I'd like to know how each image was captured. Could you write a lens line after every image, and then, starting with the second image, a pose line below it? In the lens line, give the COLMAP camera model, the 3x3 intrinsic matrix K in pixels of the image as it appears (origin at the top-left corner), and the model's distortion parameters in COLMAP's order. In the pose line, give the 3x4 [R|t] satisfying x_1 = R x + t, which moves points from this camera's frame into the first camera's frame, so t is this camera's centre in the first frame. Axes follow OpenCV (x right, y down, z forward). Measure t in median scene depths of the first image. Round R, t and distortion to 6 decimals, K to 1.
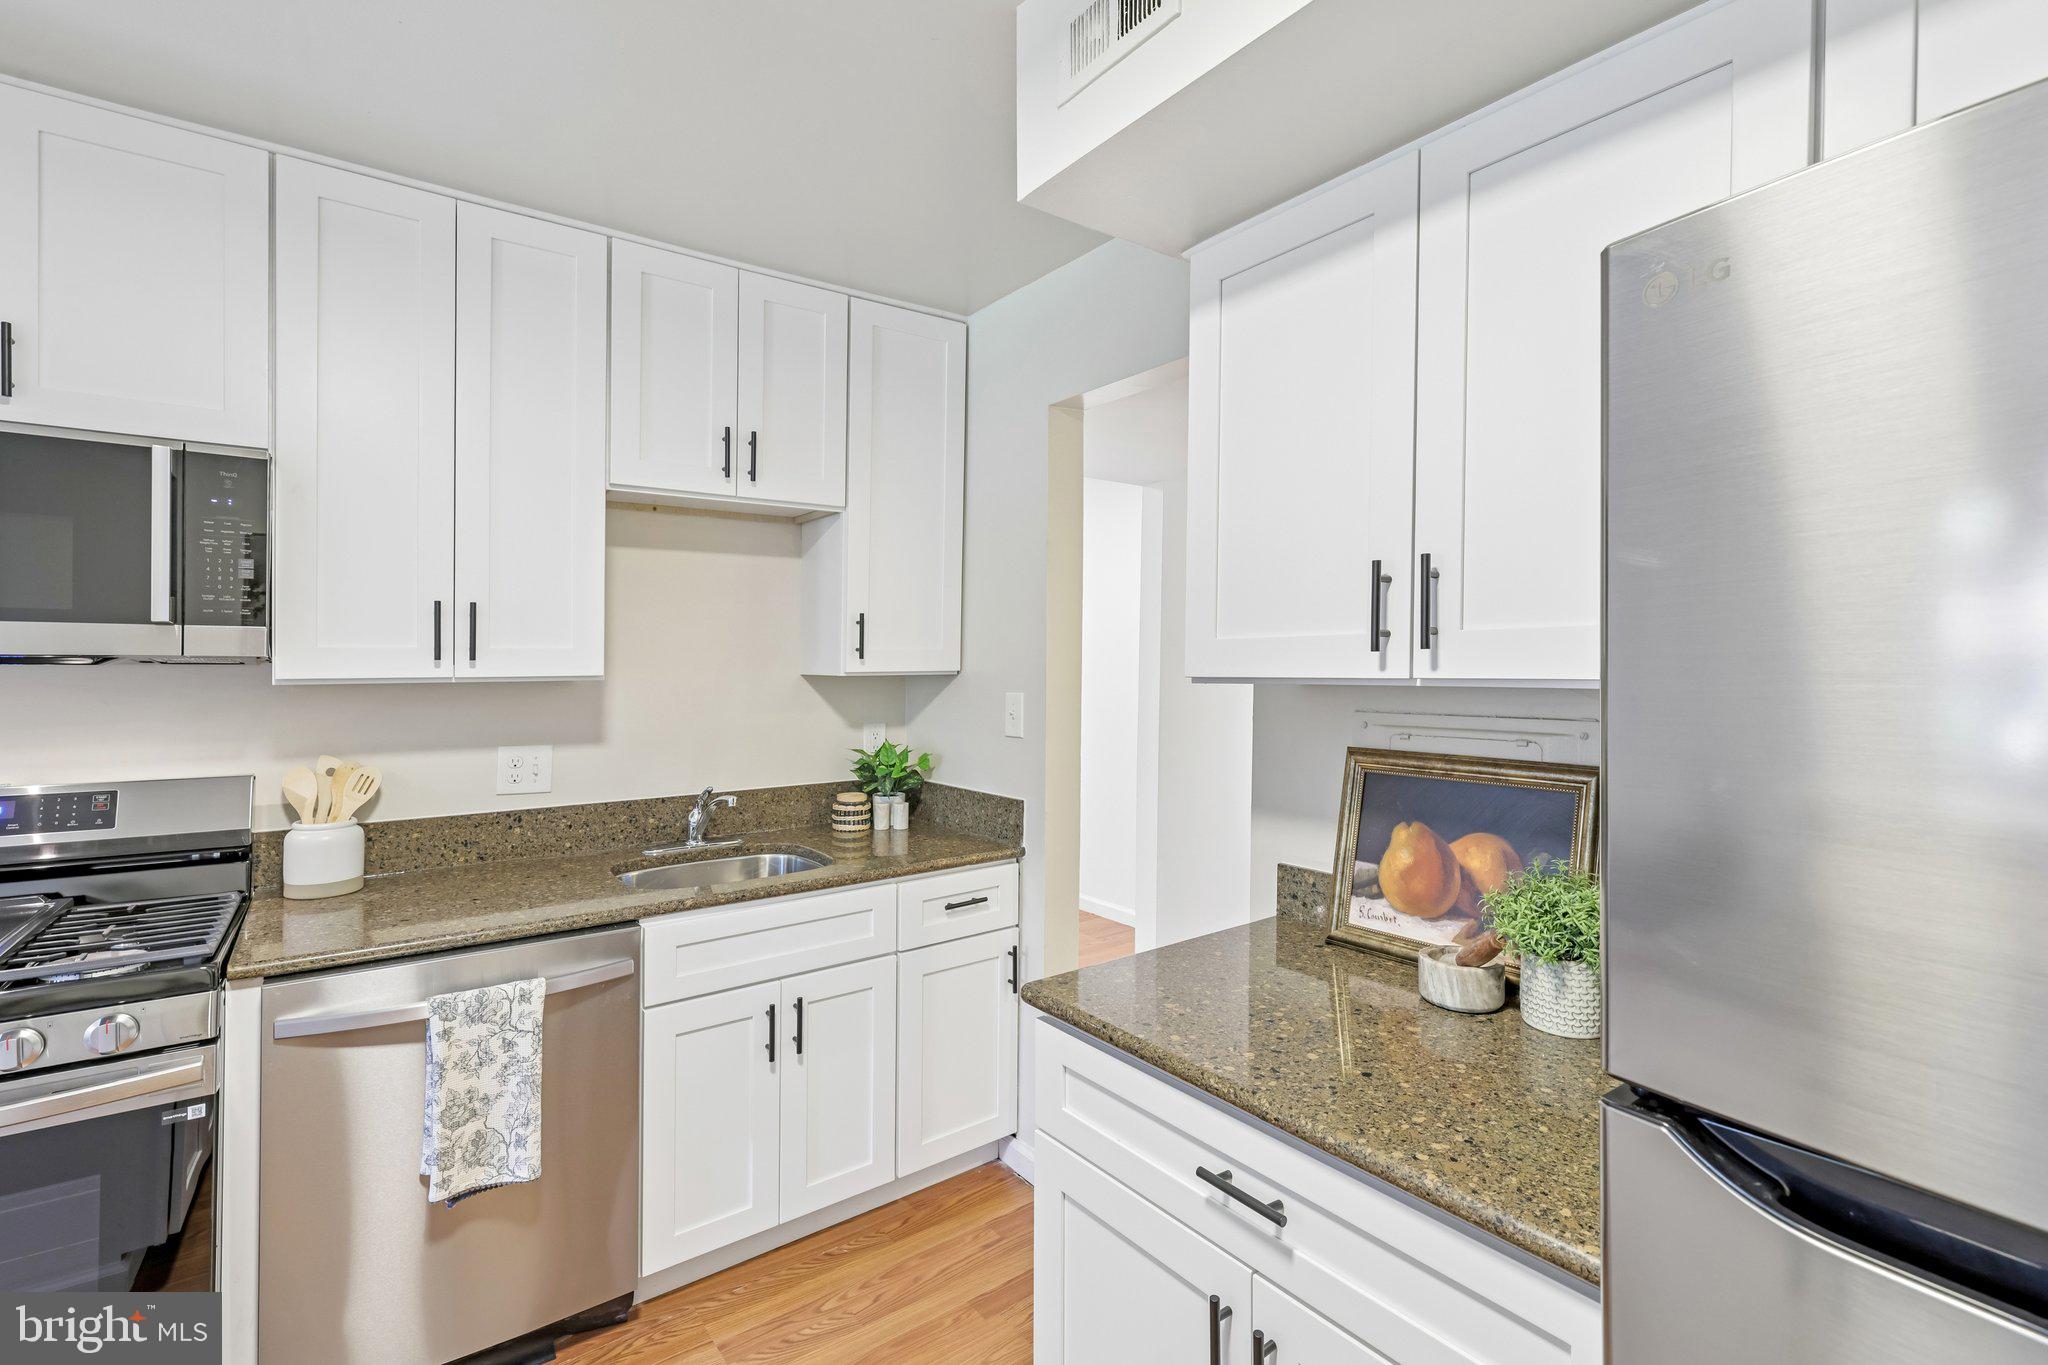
lens RADIAL K [[904.4, 0, 996.7], [0, 904.4, 662.5], [0, 0, 1]] dist [-0.000286, -0.000593]
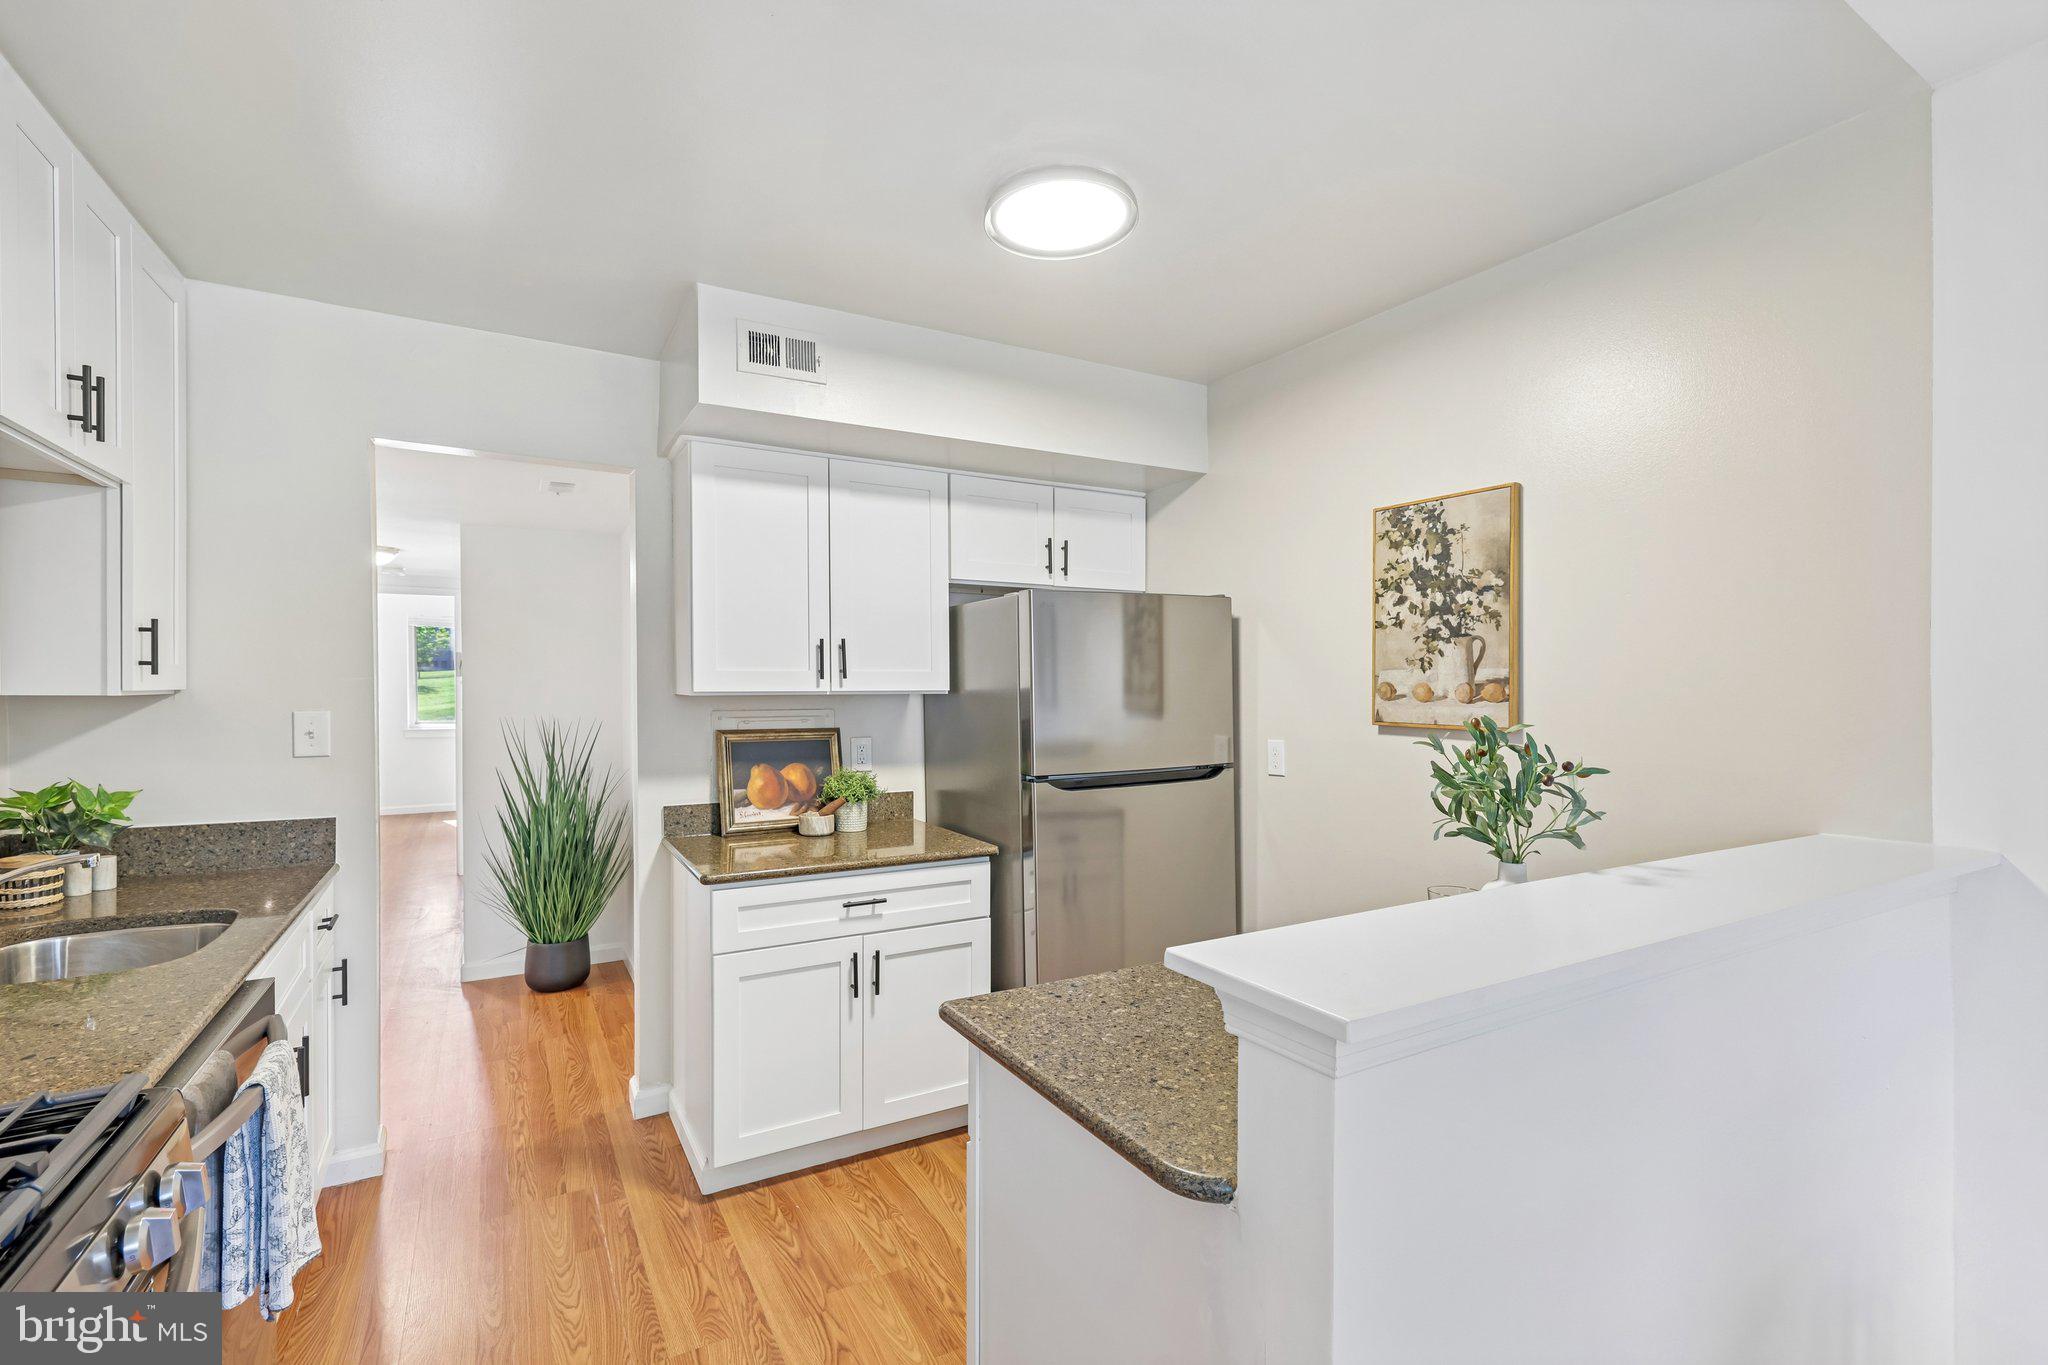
lens RADIAL K [[904.4, 0, 1035.5], [0, 904.4, 689.3], [0, 0, 1]] dist [-0.000286, -0.000593]
pose [[0.079253, 0.000028, 0.996855, -1.139205], [-0.006465, 0.999979, 0.000486, 0.005866], [-0.996834, -0.006483, 0.079252, 0.187397]]
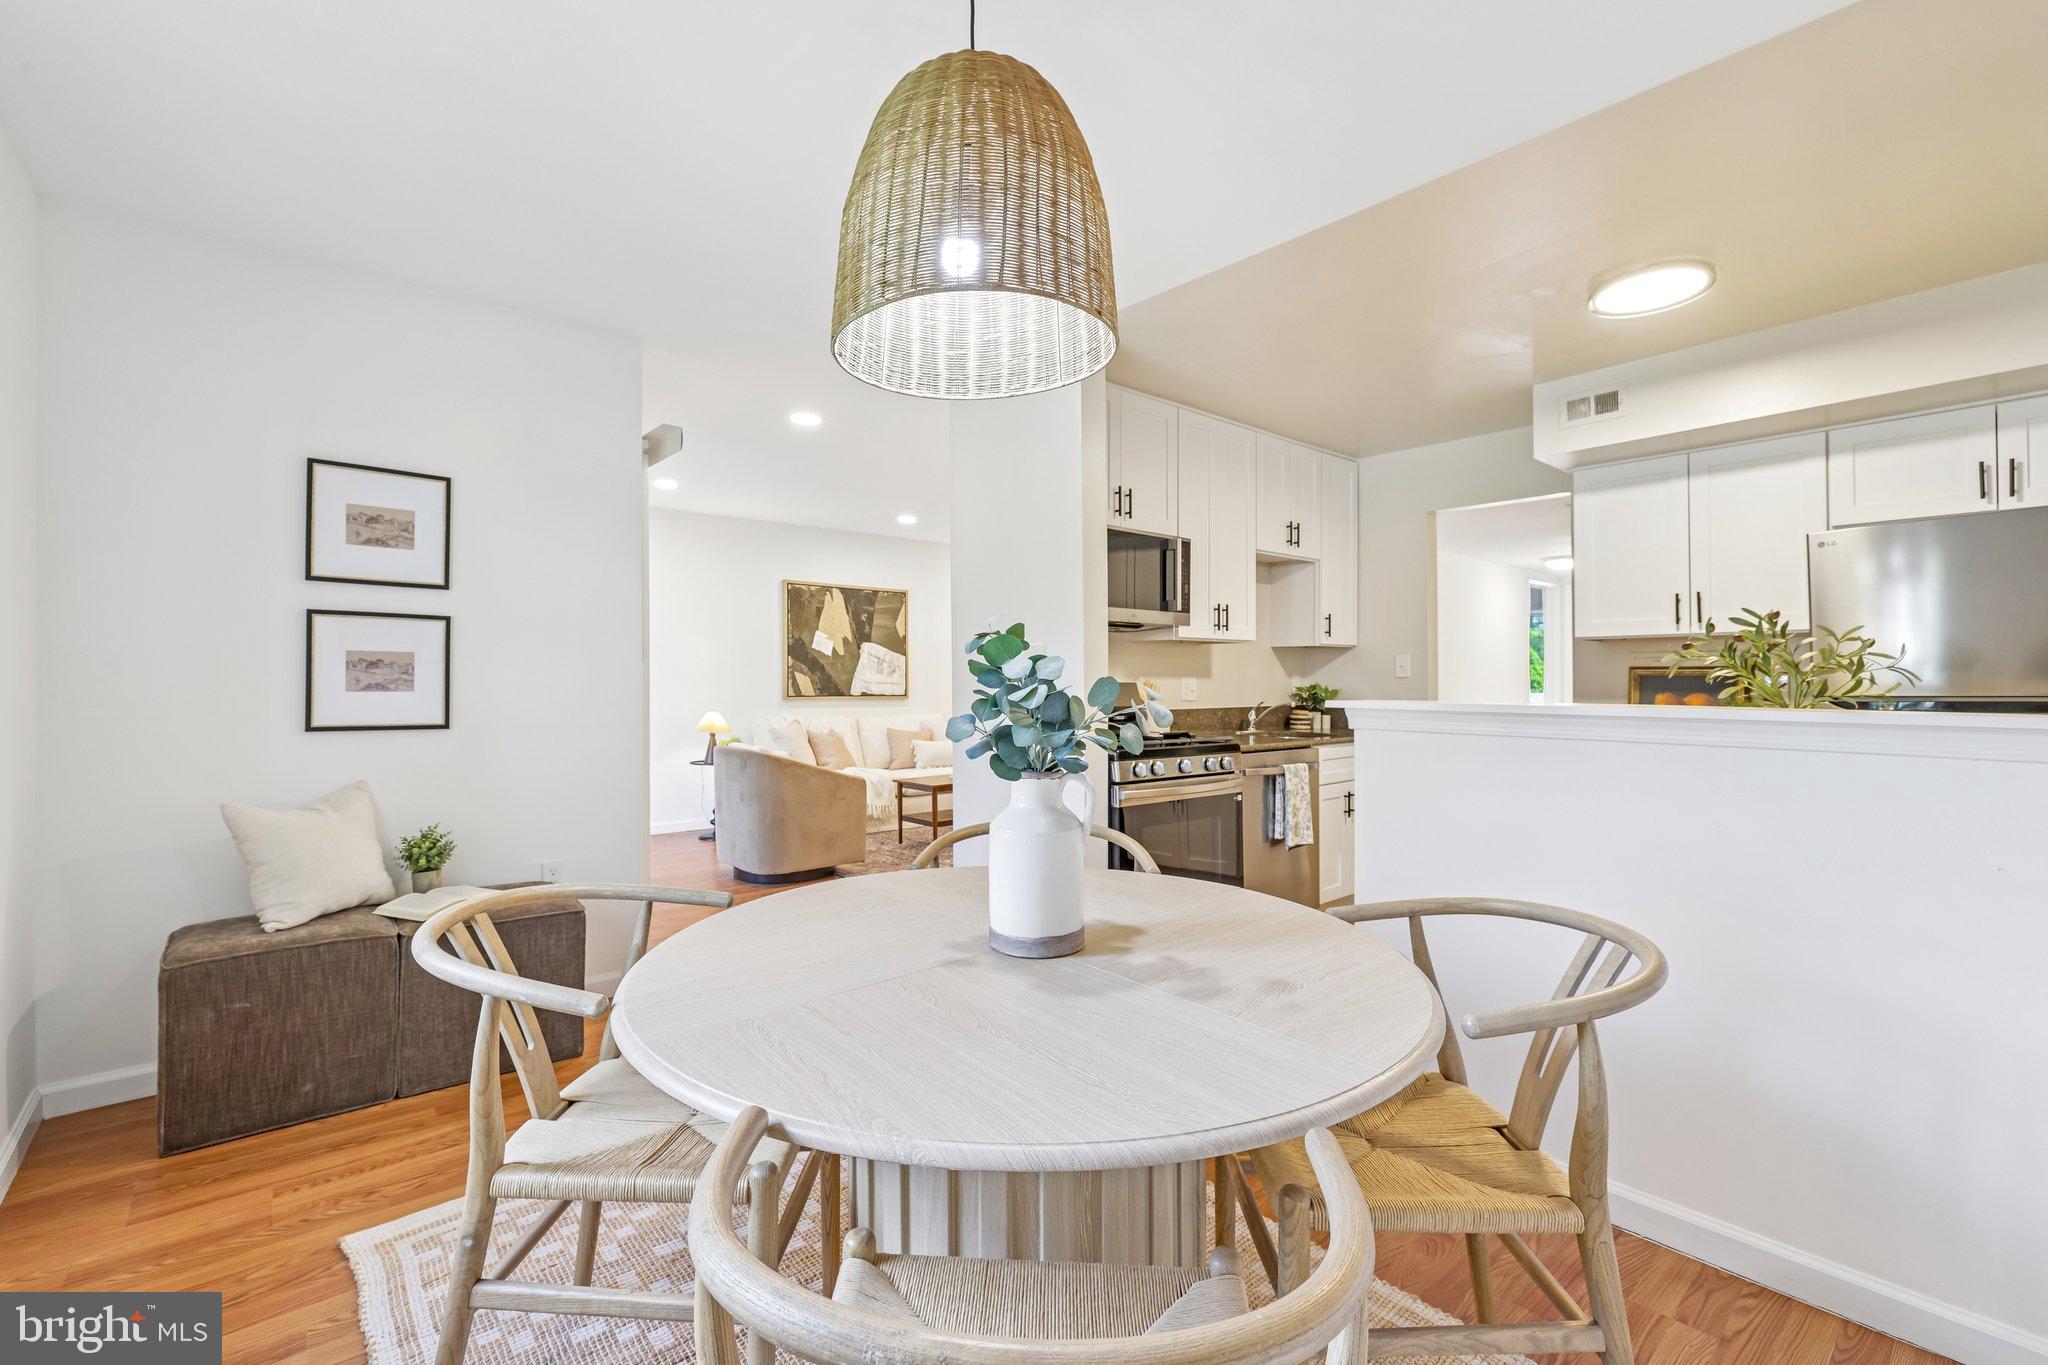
lens RADIAL K [[904.4, 0, 1004.2], [0, 904.4, 671.3], [0, 0, 1]] dist [-0.000286, -0.000593]
pose [[0.995982, 0.005213, 0.089400, -1.299404], [-0.004629, 0.999967, -0.006736, 0.110398], [-0.089432, 0.006295, 0.995973, -1.116419]]
